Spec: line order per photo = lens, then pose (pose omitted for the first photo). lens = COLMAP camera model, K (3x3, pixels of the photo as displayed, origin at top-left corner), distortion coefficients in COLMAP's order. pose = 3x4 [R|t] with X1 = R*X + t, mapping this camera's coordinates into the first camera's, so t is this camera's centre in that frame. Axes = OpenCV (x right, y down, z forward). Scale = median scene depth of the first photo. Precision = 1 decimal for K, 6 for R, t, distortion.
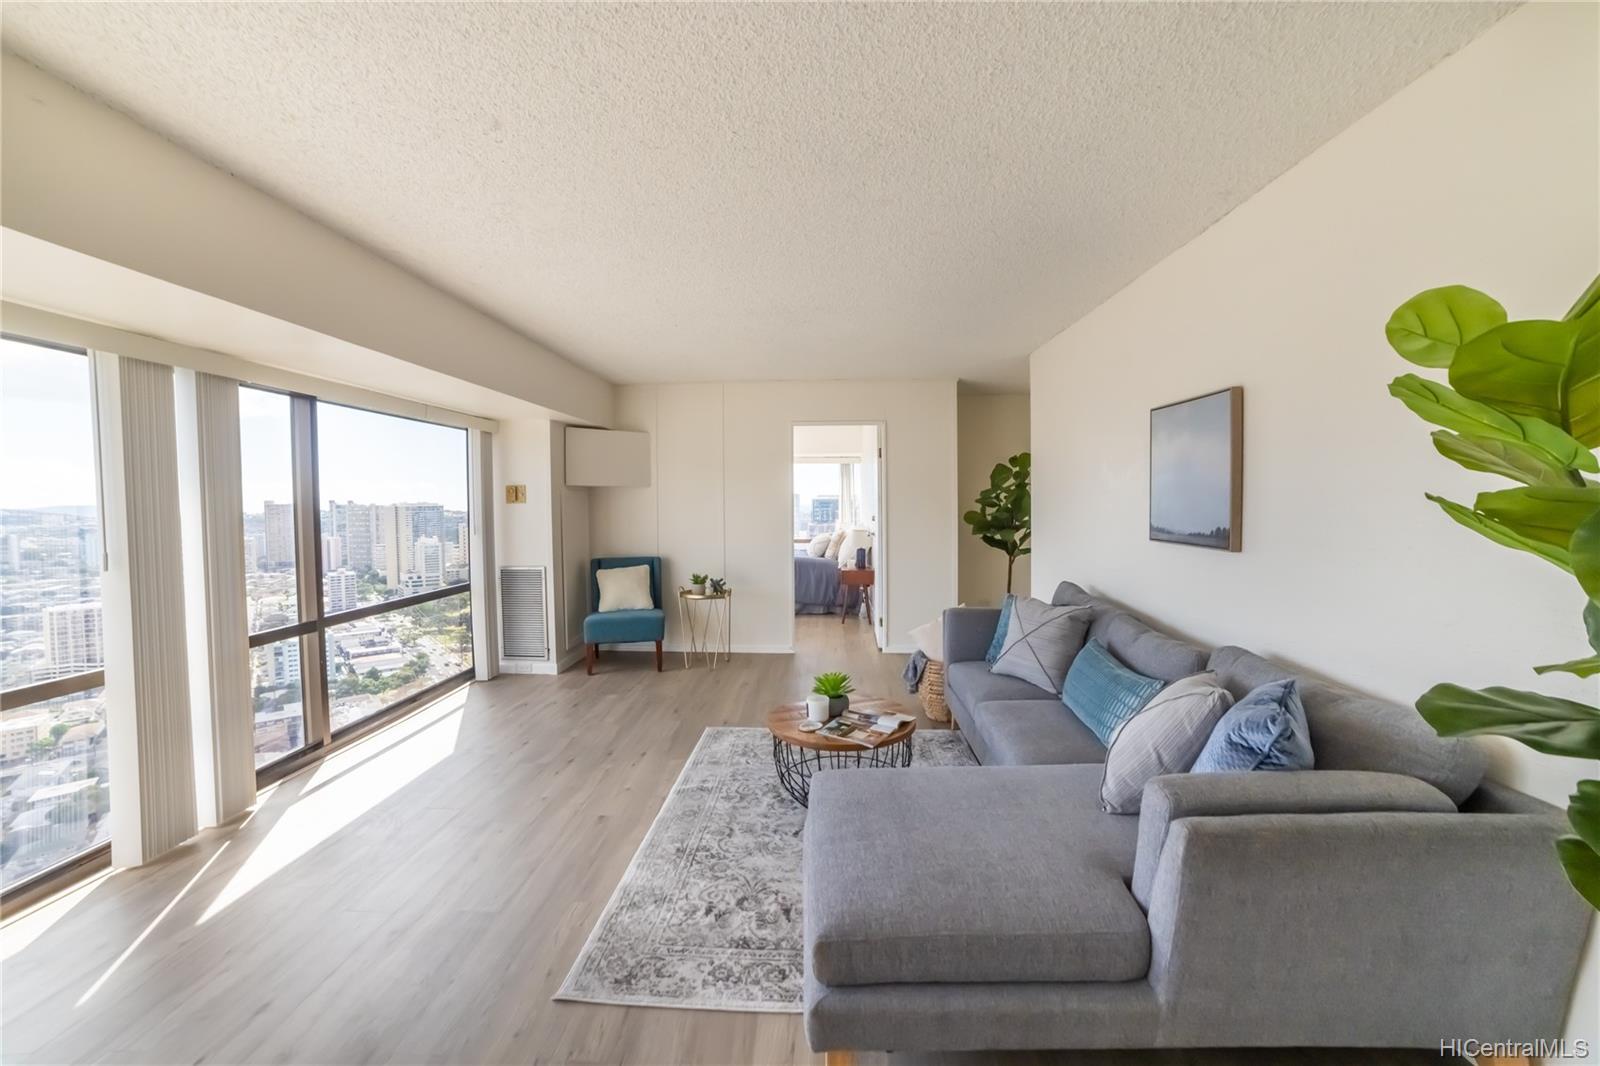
lens RADIAL K [[641.8, 0, 801.2], [0, 641.8, 522.2], [0, 0, 1]] dist [-0.095796, 0.040807]
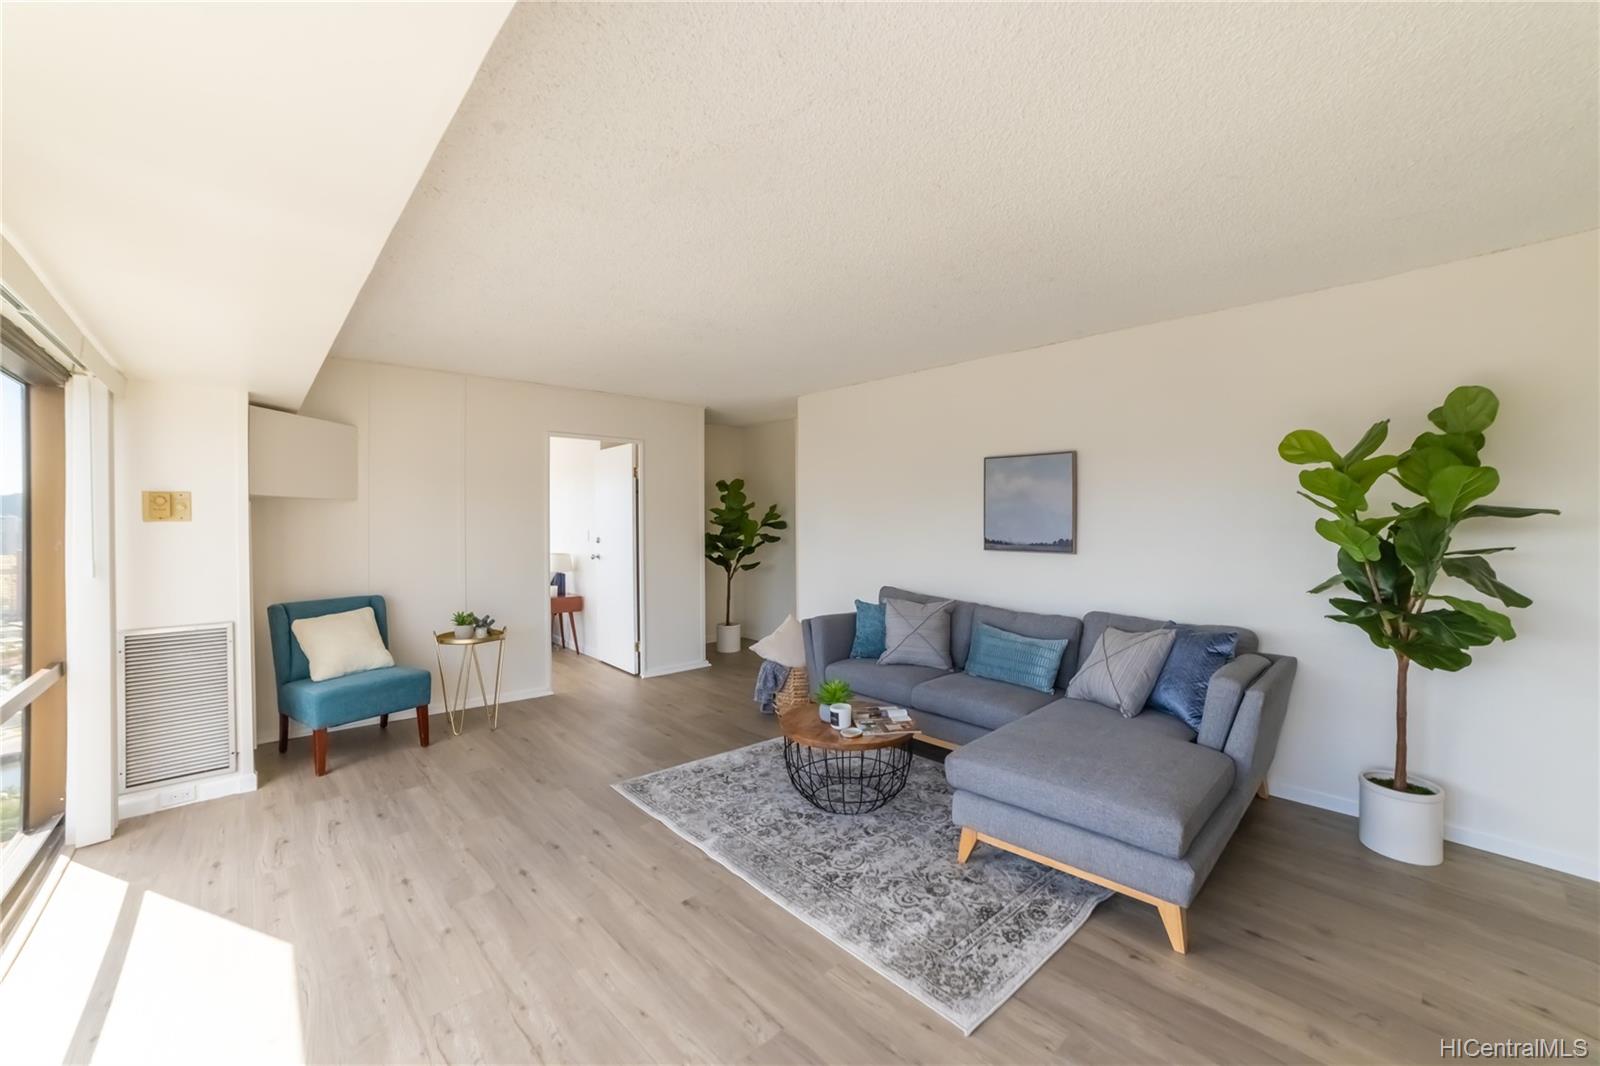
lens RADIAL K [[636.5, 0, 815.7], [0, 636.5, 520.5], [0, 0, 1]] dist [-0.089053, 0.034388]
pose [[0.701820, 0.006435, 0.712326, -0.424097], [0.019895, 0.999392, -0.028630, -0.002234], [-0.712077, 0.034265, 0.701265, 0.158072]]
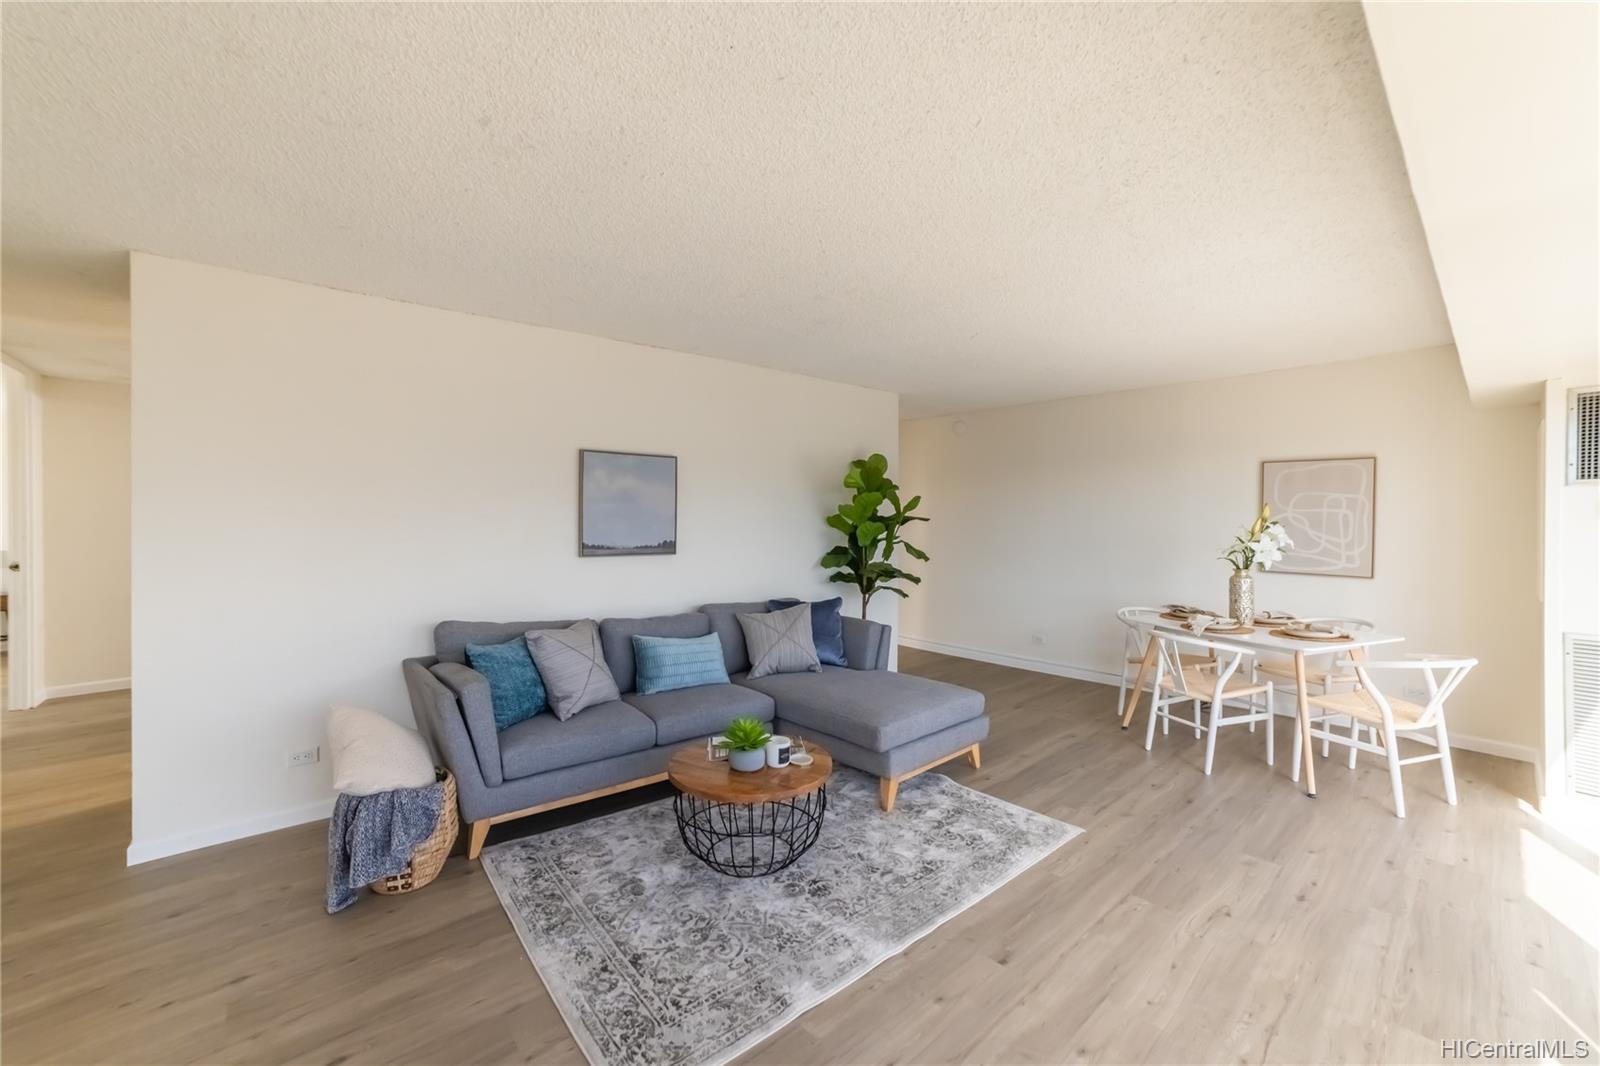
lens RADIAL K [[636.5, 0, 815.7], [0, 636.5, 520.5], [0, 0, 1]] dist [-0.089053, 0.034388]
pose [[-0.685005, 0.015102, 0.728382, -0.372120], [0.032772, 0.999412, 0.010099, -0.022325], [-0.727801, 0.030789, -0.685097, 0.875200]]
